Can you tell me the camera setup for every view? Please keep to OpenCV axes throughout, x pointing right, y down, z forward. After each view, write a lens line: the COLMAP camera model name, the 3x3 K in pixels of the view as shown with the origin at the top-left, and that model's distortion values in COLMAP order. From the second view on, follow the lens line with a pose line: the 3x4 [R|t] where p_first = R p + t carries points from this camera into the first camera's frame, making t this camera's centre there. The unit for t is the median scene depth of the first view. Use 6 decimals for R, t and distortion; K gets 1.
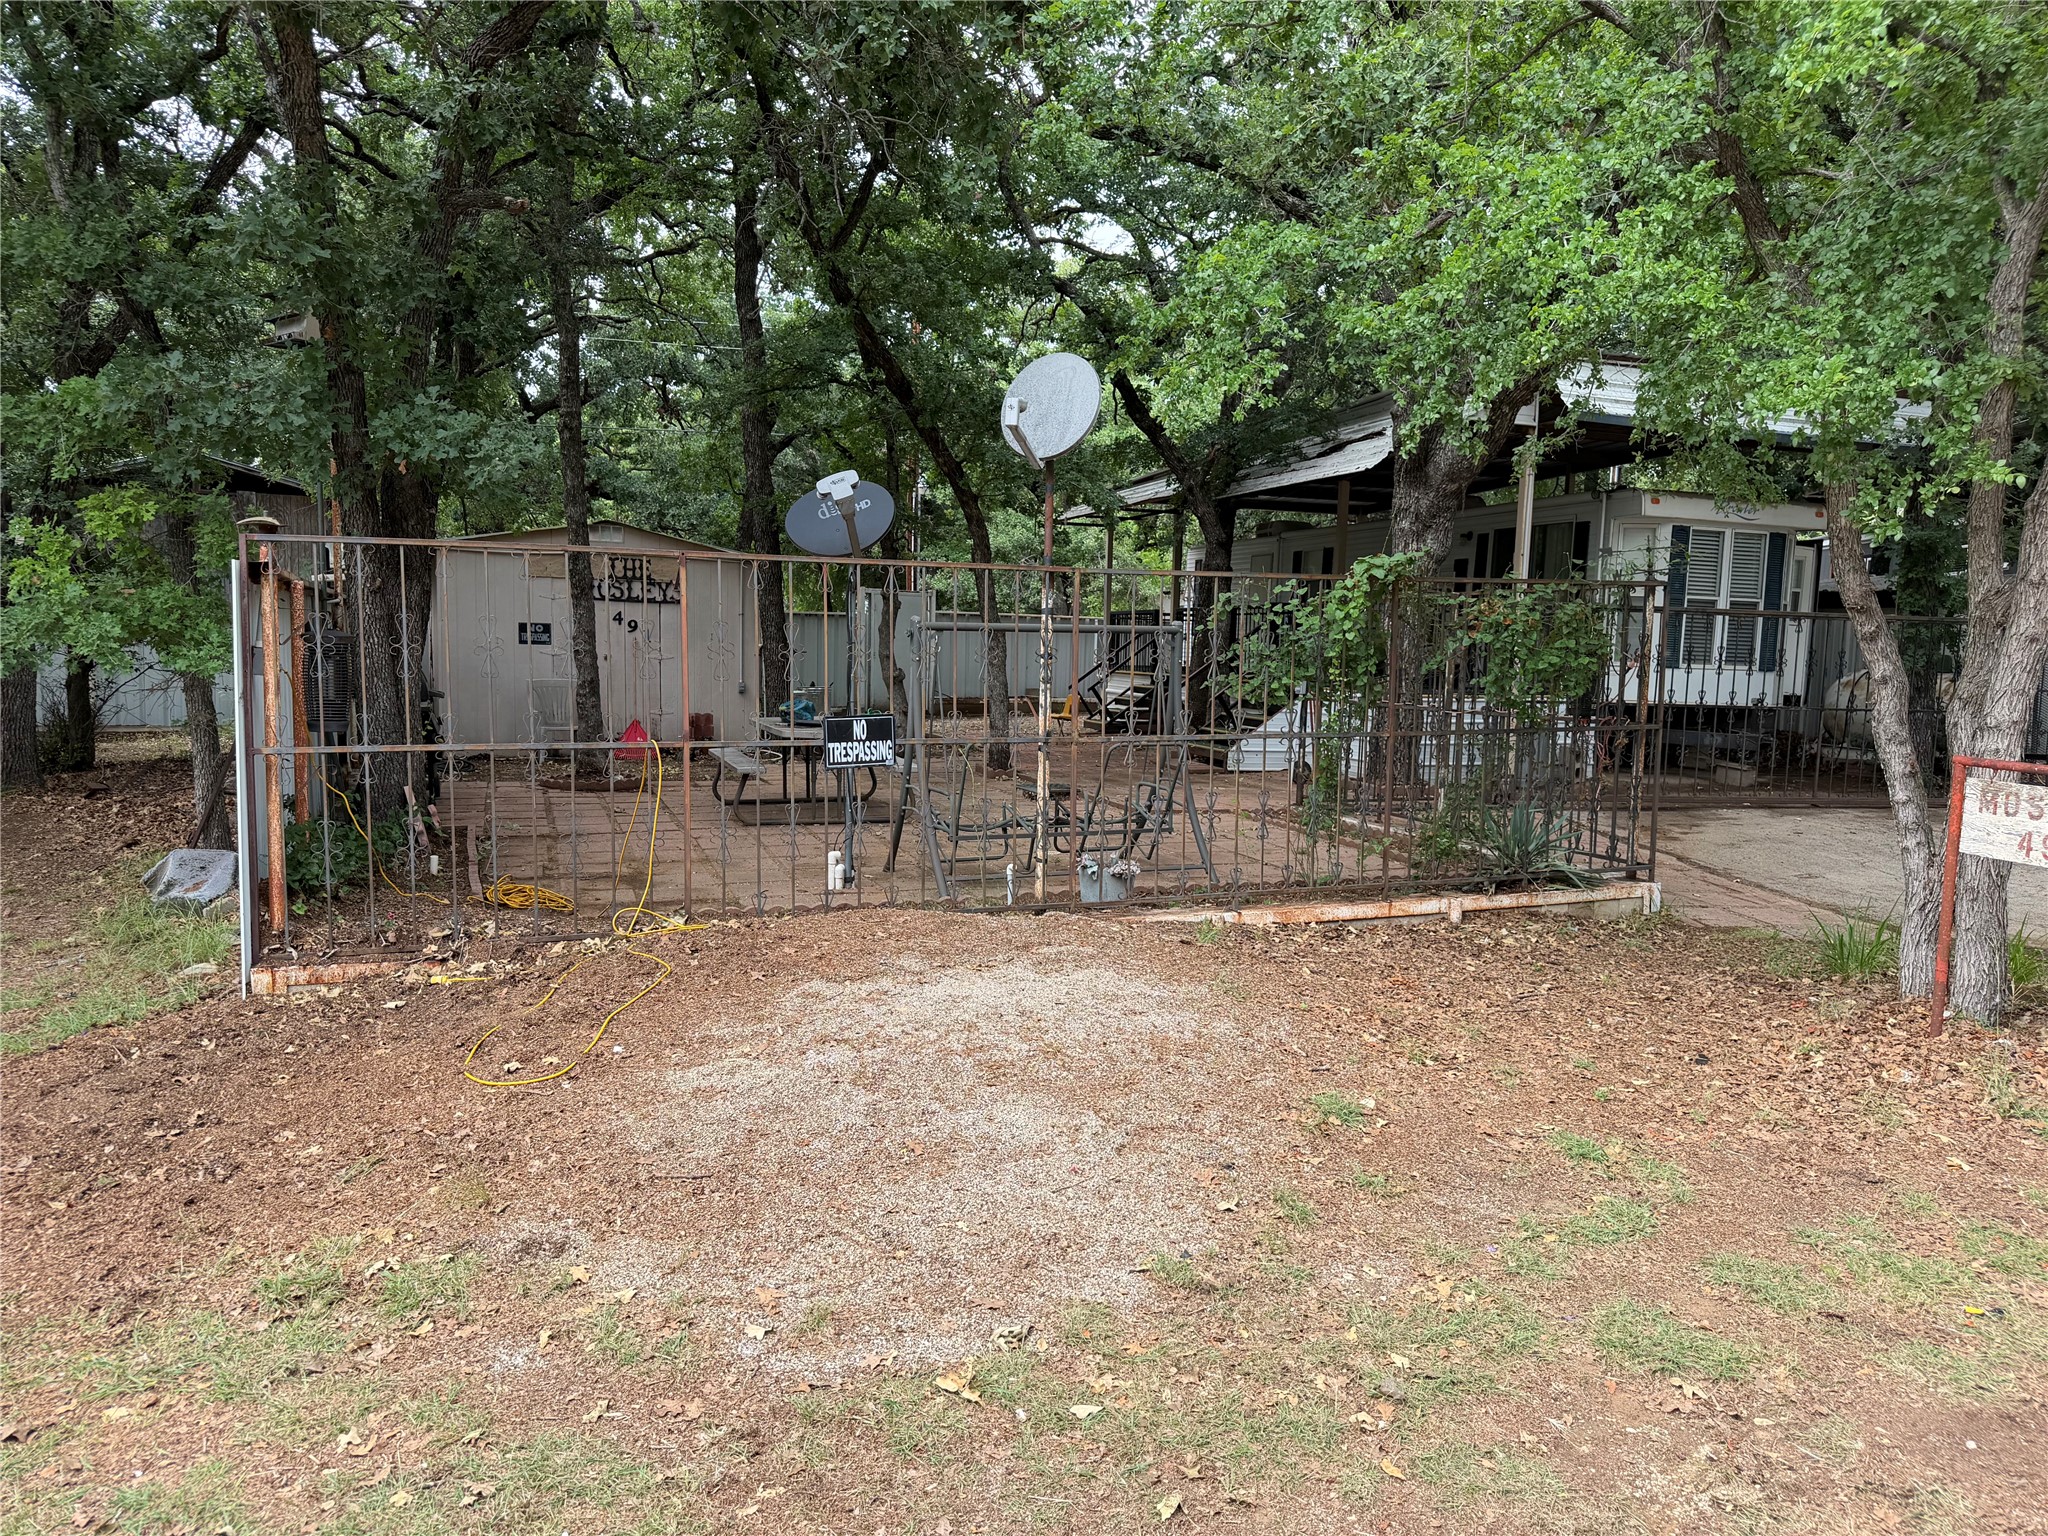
lens RADIAL K [[1417.1, 0, 1039.8], [0, 1417.1, 780.9], [0, 0, 1]] dist [0.060846, -0.084879]
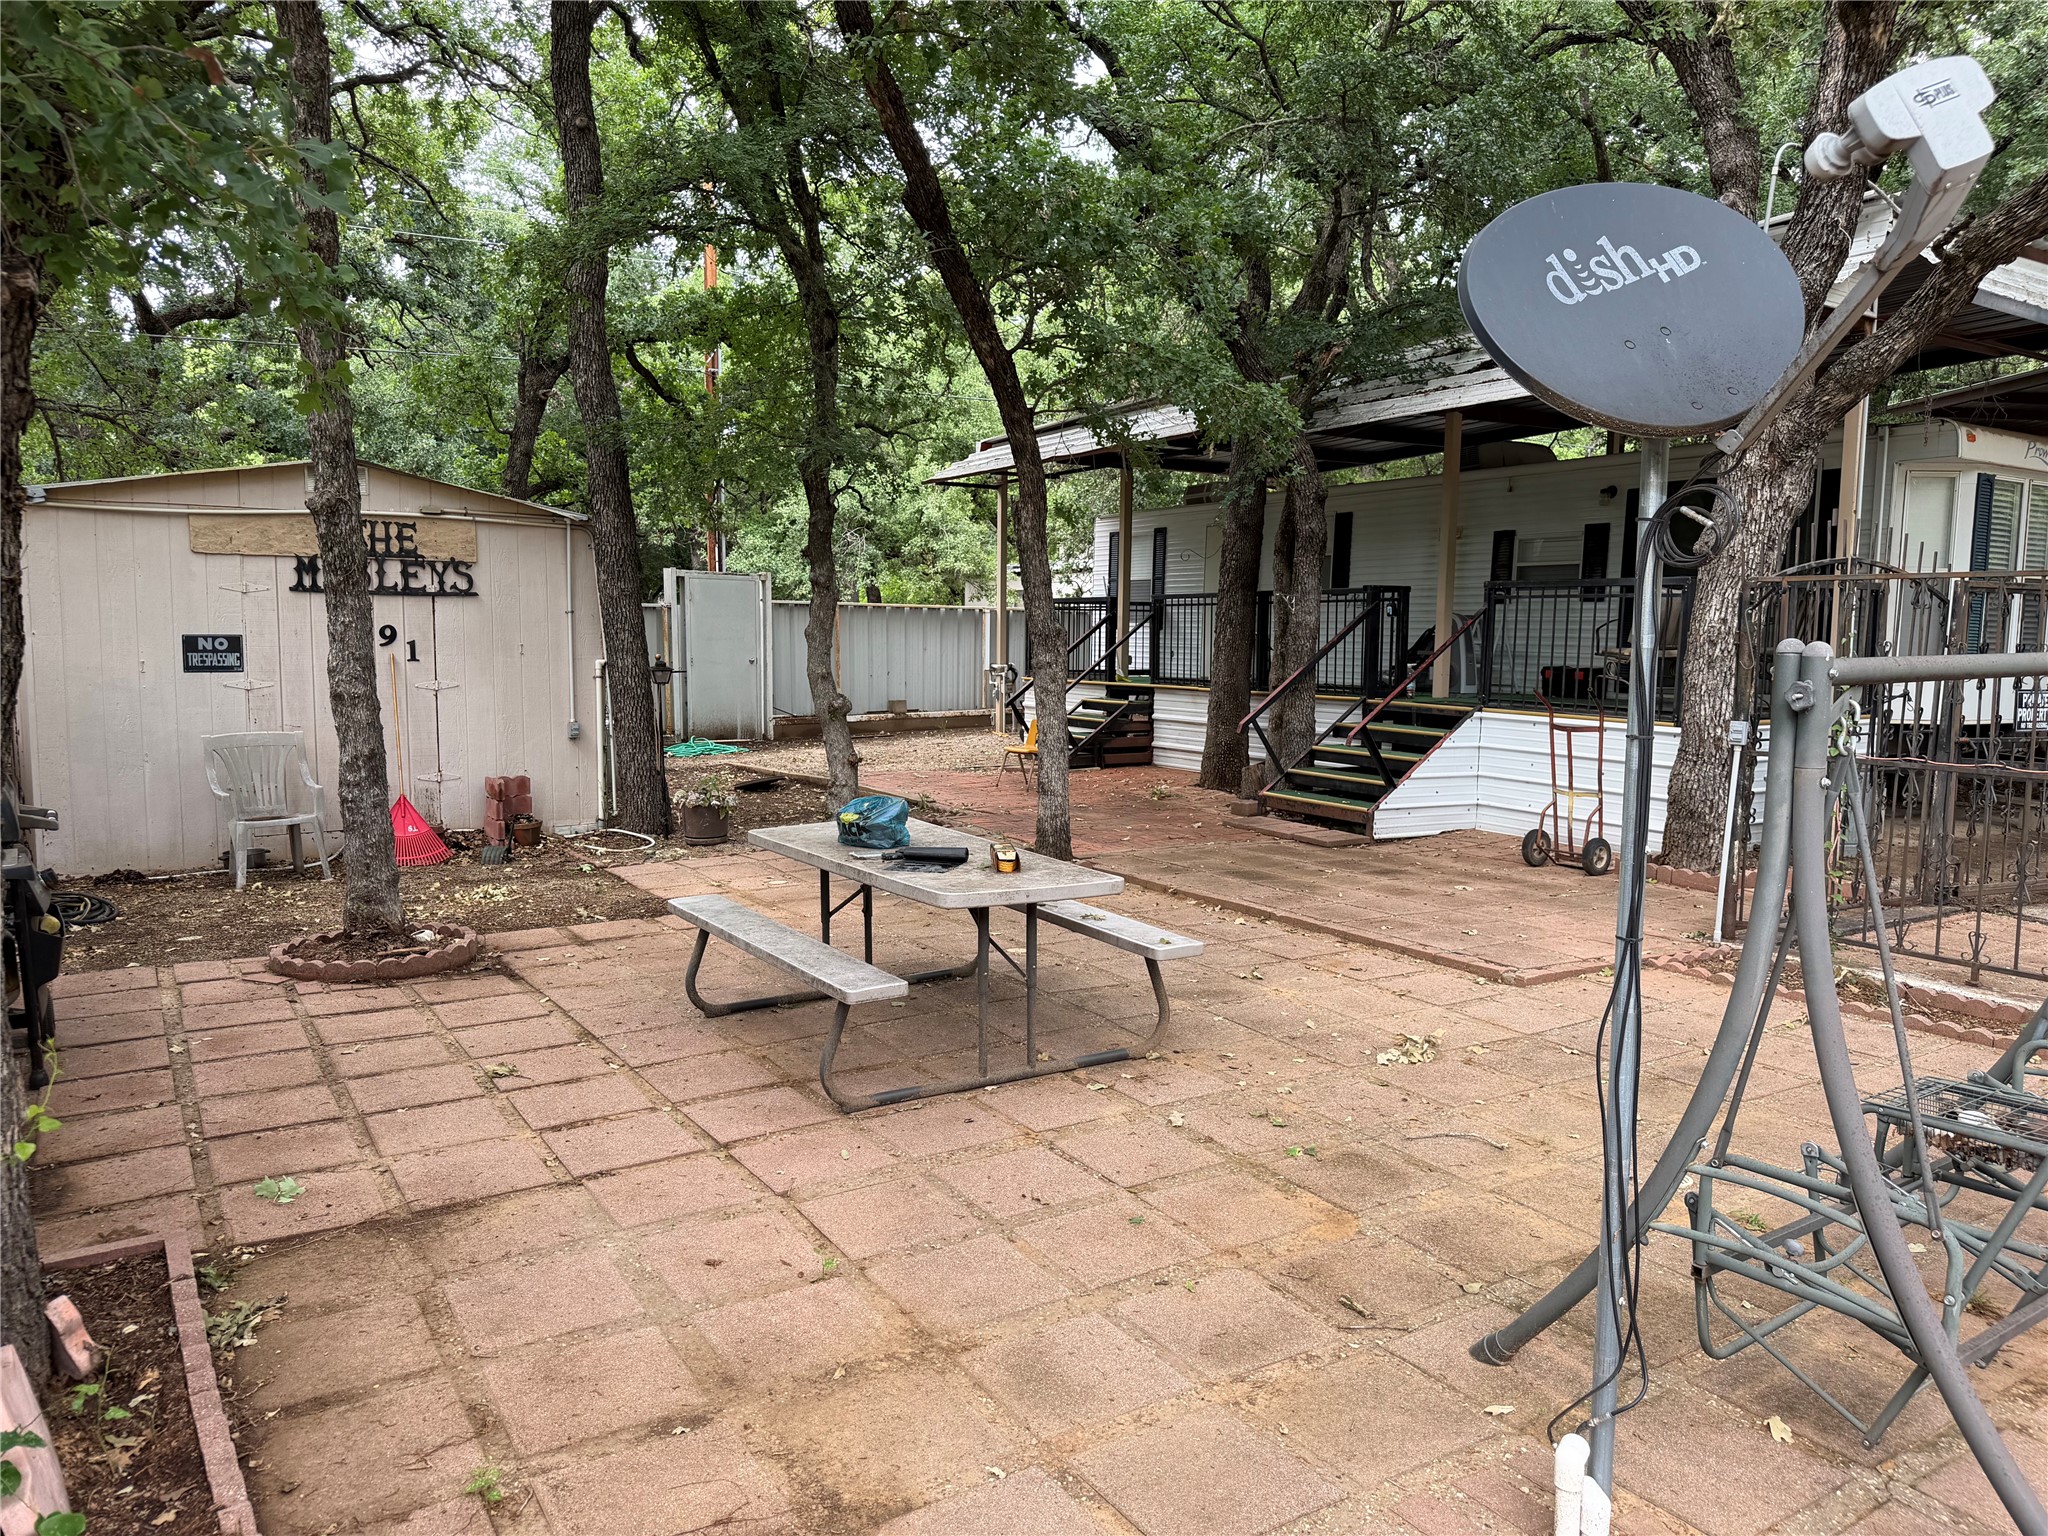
lens RADIAL K [[1417.1, 0, 1018.5], [0, 1417.1, 772.0], [0, 0, 1]] dist [0.060846, -0.084879]
pose [[0.977276, -0.036407, 0.208820, -0.155730], [0.035248, 0.999336, 0.009271, -0.048060], [-0.209019, -0.001700, 0.977910, 0.361691]]
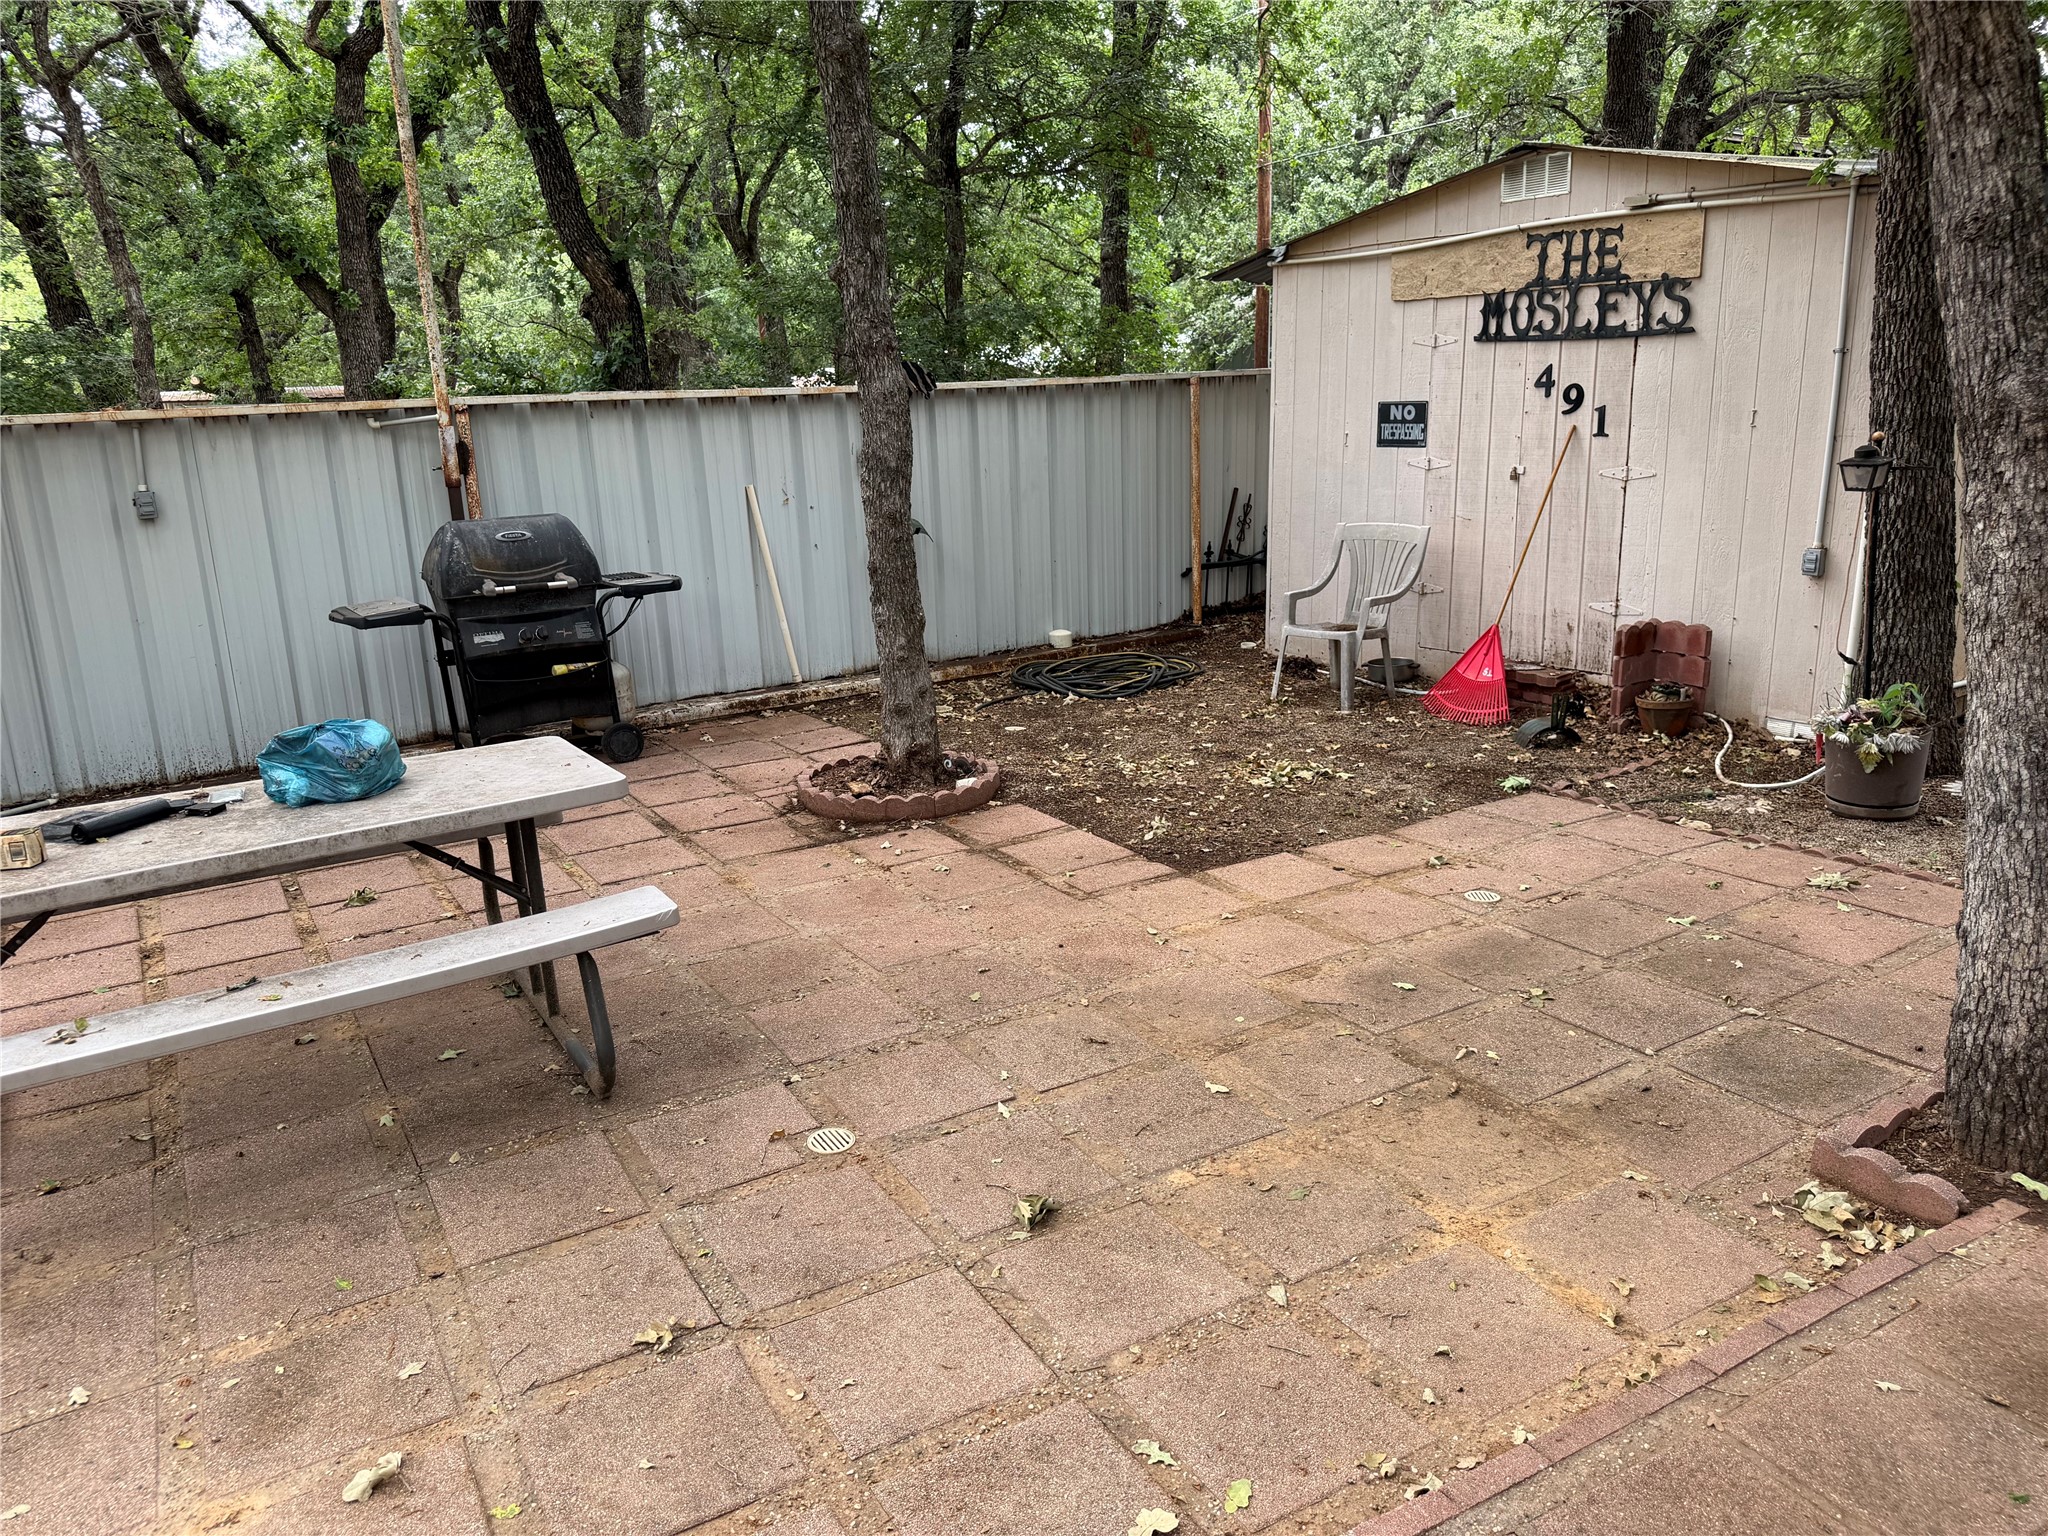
lens RADIAL K [[1417.1, 0, 1017.5], [0, 1417.1, 774.5], [0, 0, 1]] dist [0.060846, -0.084879]
pose [[0.199209, 0.234691, -0.951439, 0.111049], [-0.054136, 0.972051, 0.228441, -0.088654], [0.978461, 0.005999, 0.206346, 0.753929]]
